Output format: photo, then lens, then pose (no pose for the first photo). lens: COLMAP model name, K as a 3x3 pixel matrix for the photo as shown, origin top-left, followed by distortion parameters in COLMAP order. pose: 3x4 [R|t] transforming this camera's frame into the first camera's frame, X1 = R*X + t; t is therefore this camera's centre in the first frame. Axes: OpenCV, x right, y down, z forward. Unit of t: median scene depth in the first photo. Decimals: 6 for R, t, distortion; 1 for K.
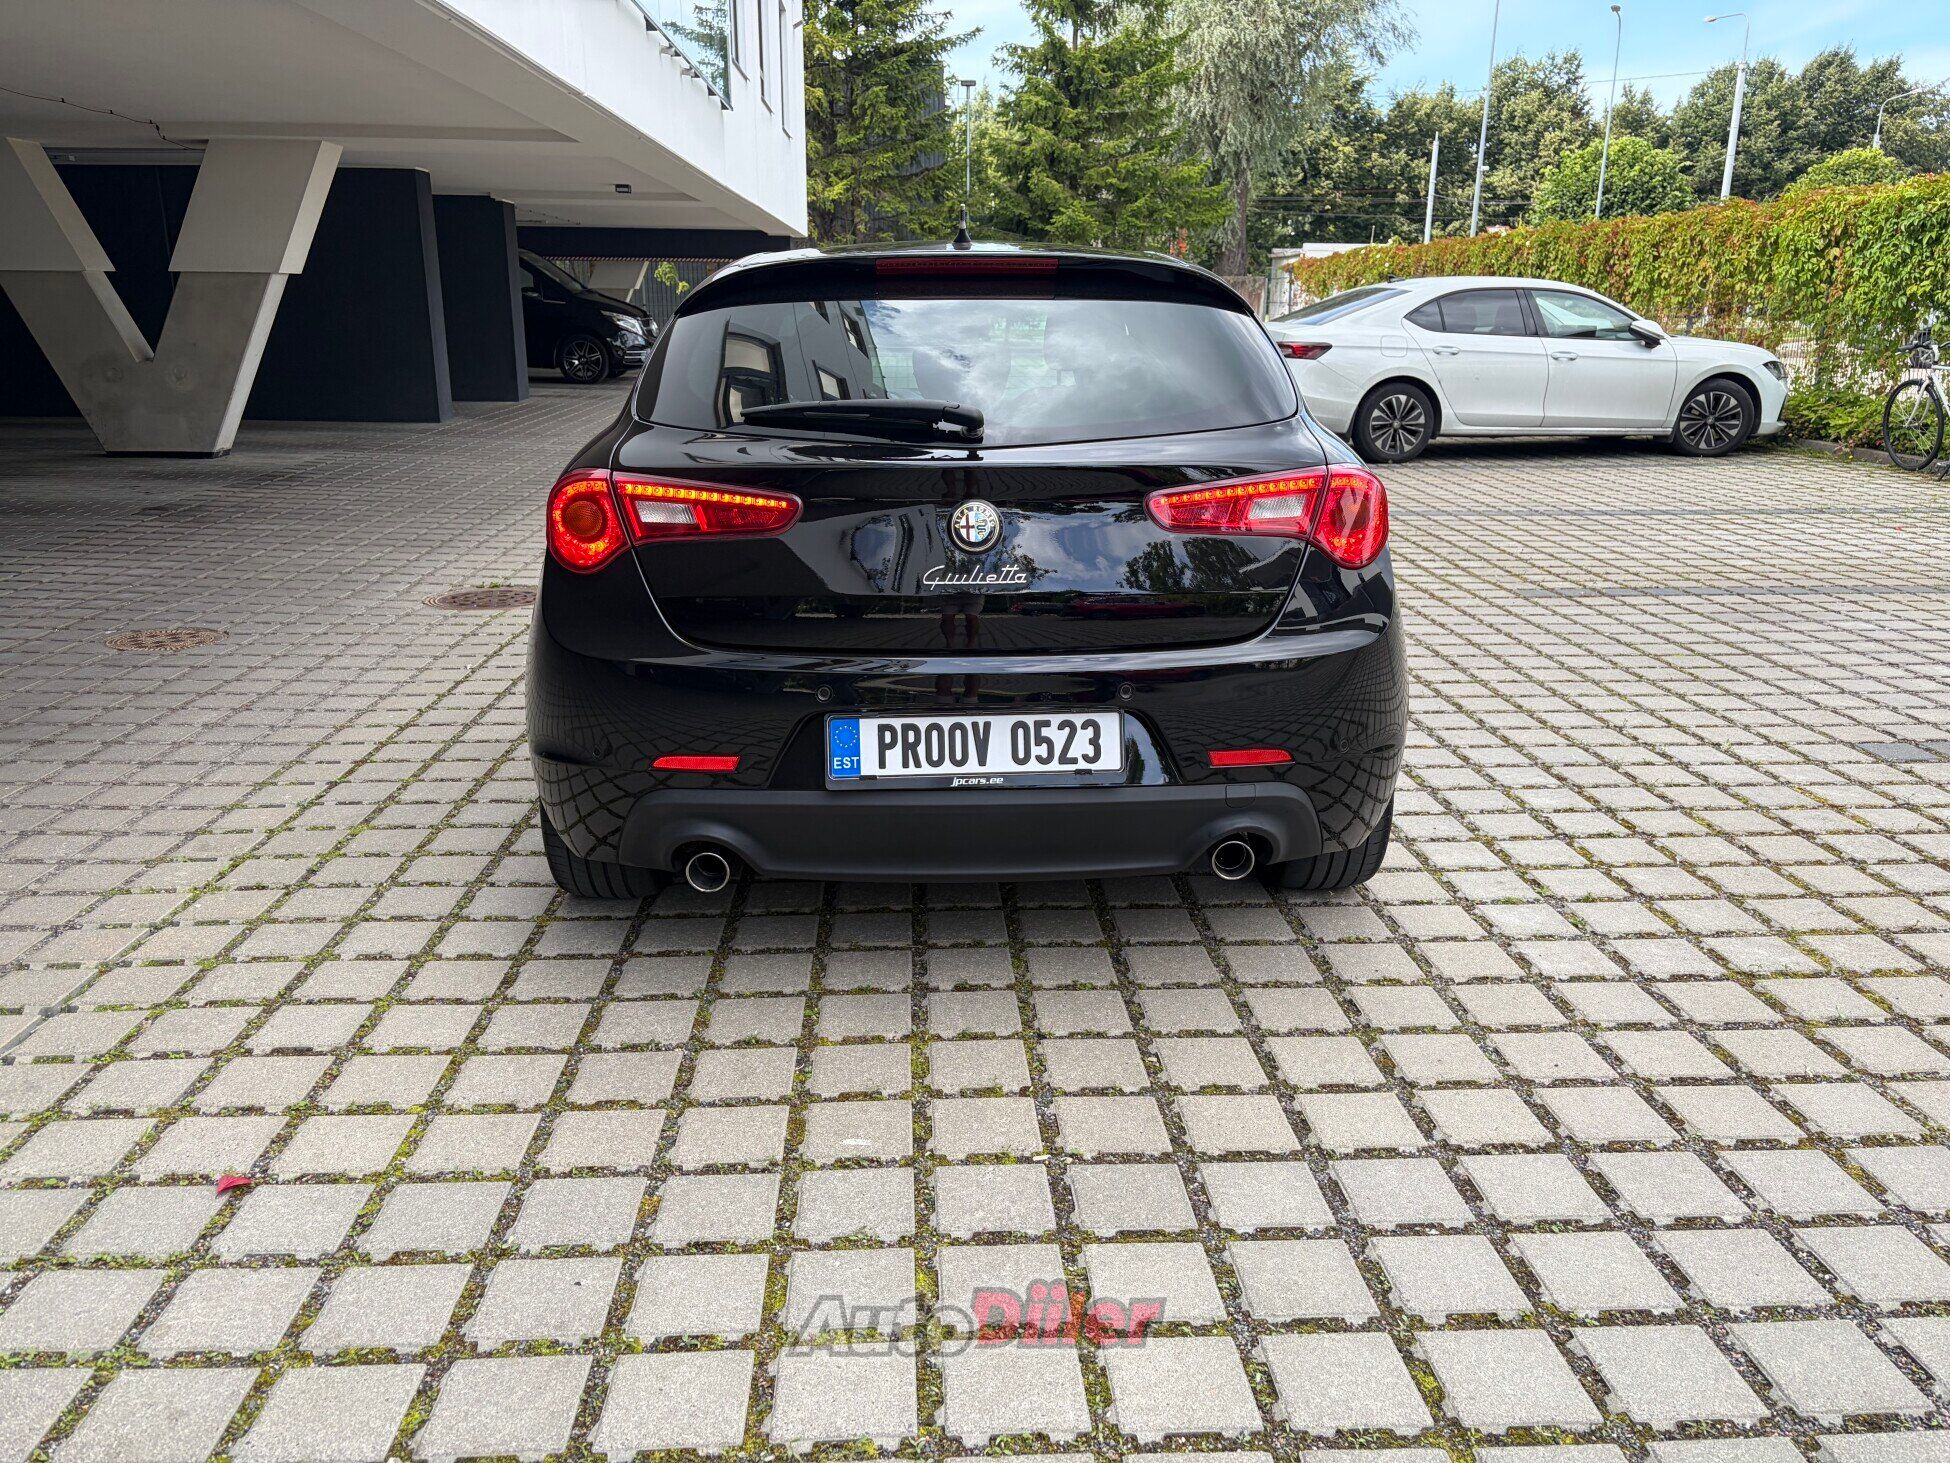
lens RADIAL K [[1459.9, 0, 970.1], [0, 1459.9, 722.9], [0, 0, 1]] dist [0.044493, -0.049292]
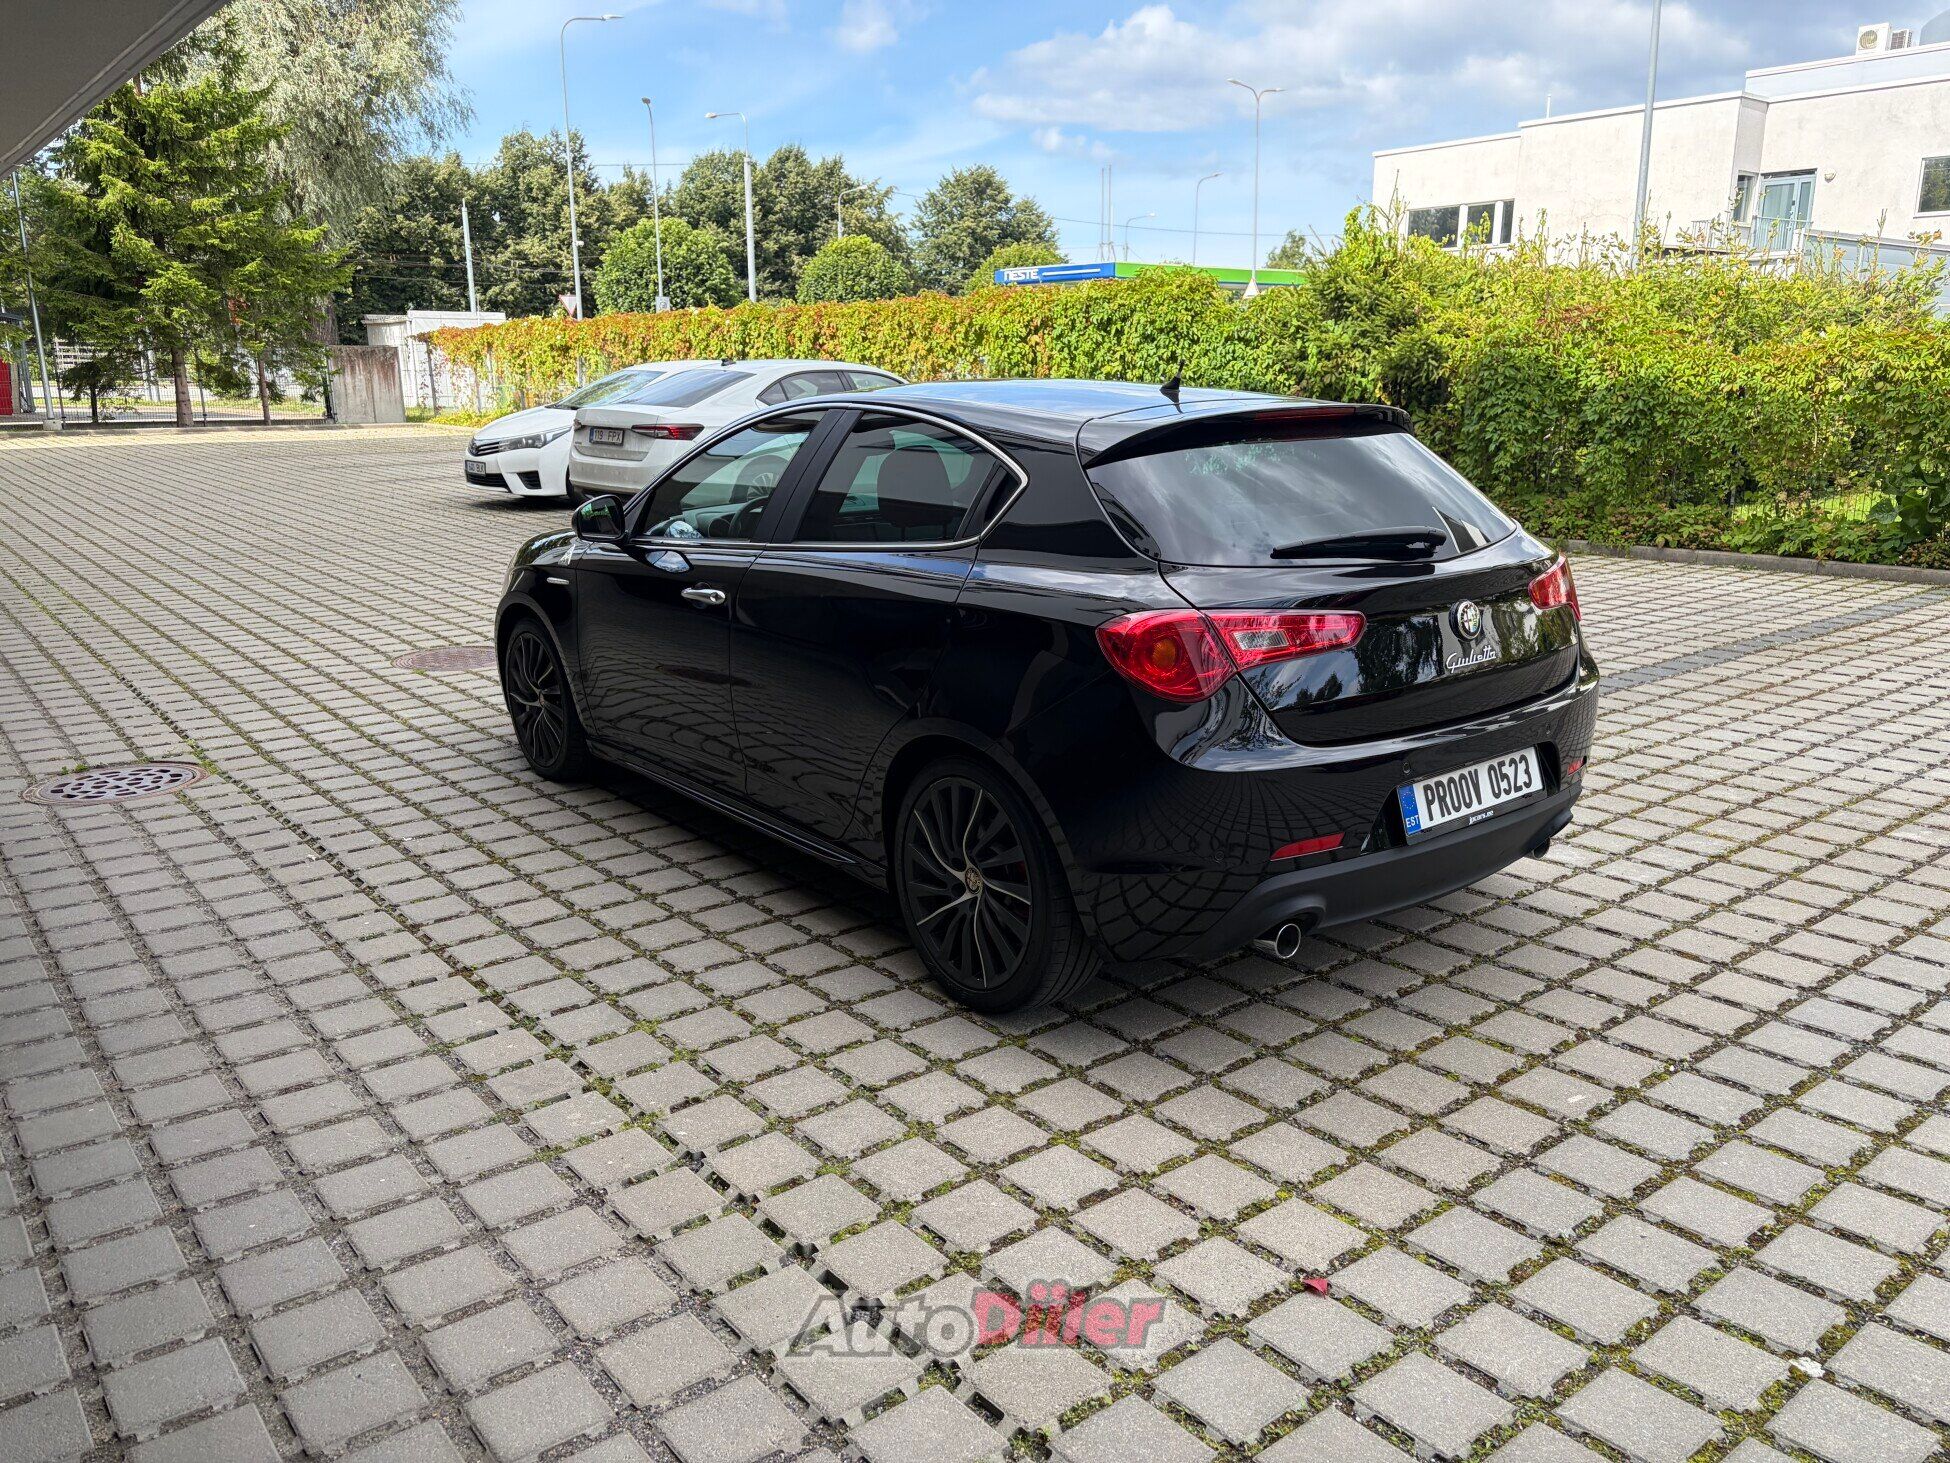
lens RADIAL K [[1459.9, 0, 969.2], [0, 1459.9, 726.7], [0, 0, 1]] dist [0.044493, -0.049292]
pose [[0.815263, -0.148692, 0.559676, -0.658359], [0.169037, 0.985486, 0.015588, -0.082215], [-0.553871, 0.081898, 0.828565, 0.106973]]
